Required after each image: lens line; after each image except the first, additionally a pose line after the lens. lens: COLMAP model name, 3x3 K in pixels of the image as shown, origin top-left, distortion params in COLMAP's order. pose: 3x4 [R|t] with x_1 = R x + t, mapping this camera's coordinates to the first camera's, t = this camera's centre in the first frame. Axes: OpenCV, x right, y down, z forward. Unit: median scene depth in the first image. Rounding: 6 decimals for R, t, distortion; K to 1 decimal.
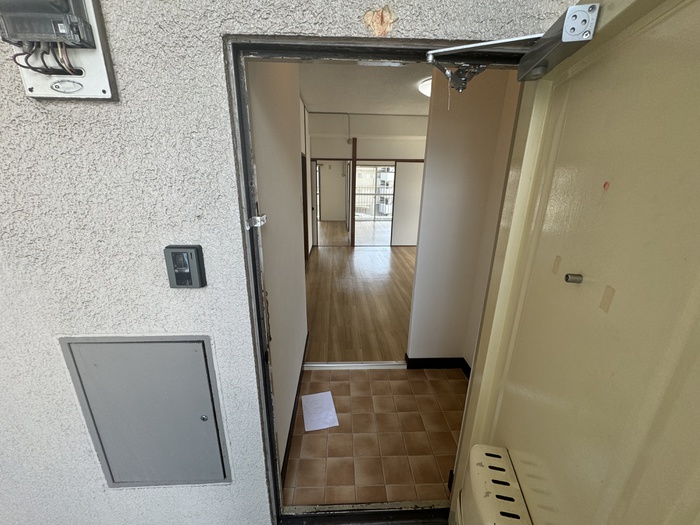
lens RADIAL K [[280.0, 0, 349.2], [0, 280.0, 262.1], [0, 0, 1]] dist [-0.002338, 0.000245]
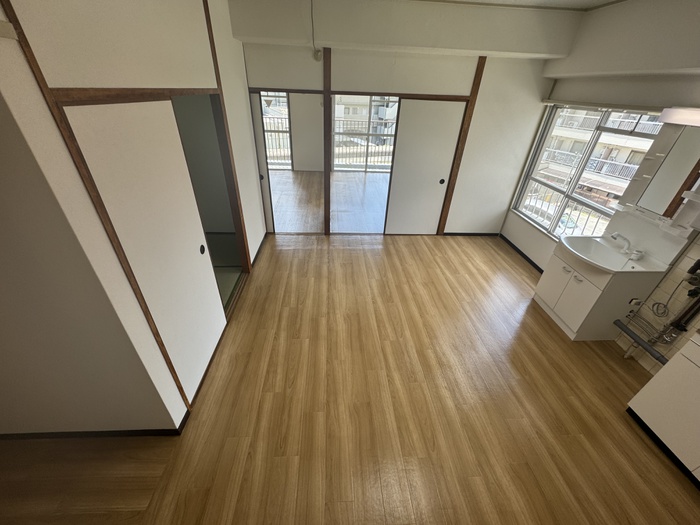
lens RADIAL K [[280.0, 0, 349.2], [0, 280.0, 262.1], [0, 0, 1]] dist [-0.002338, 0.000245]
pose [[0.999470, 0.019670, 0.025945, 0.054580], [-0.025734, 0.965422, 0.259418, -0.185489], [-0.019945, -0.259948, 0.965417, 0.373058]]
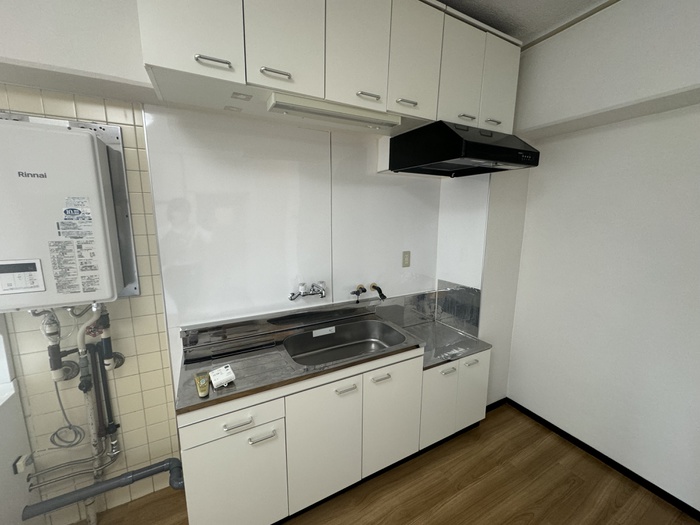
lens RADIAL K [[280.0, 0, 349.2], [0, 280.0, 262.1], [0, 0, 1]] dist [-0.002338, 0.000245]
pose [[-0.424414, -0.154013, 0.892274, 0.207005], [0.261828, 0.922456, 0.283763, -0.172168], [-0.866786, 0.354055, -0.351179, 0.543524]]
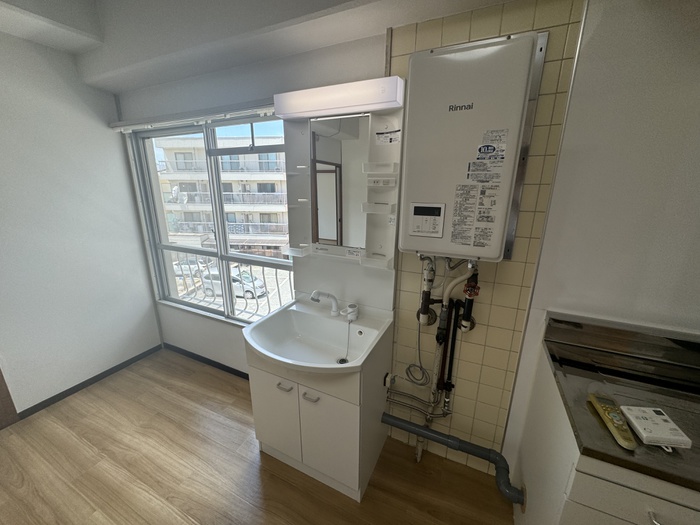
lens RADIAL K [[280.0, 0, 349.2], [0, 280.0, 262.1], [0, 0, 1]] dist [-0.002338, 0.000245]
pose [[0.467023, -0.242887, 0.850232, 0.273600], [0.258838, 0.956969, 0.131202, -0.178761], [-0.845513, 0.158798, 0.509795, 0.623141]]
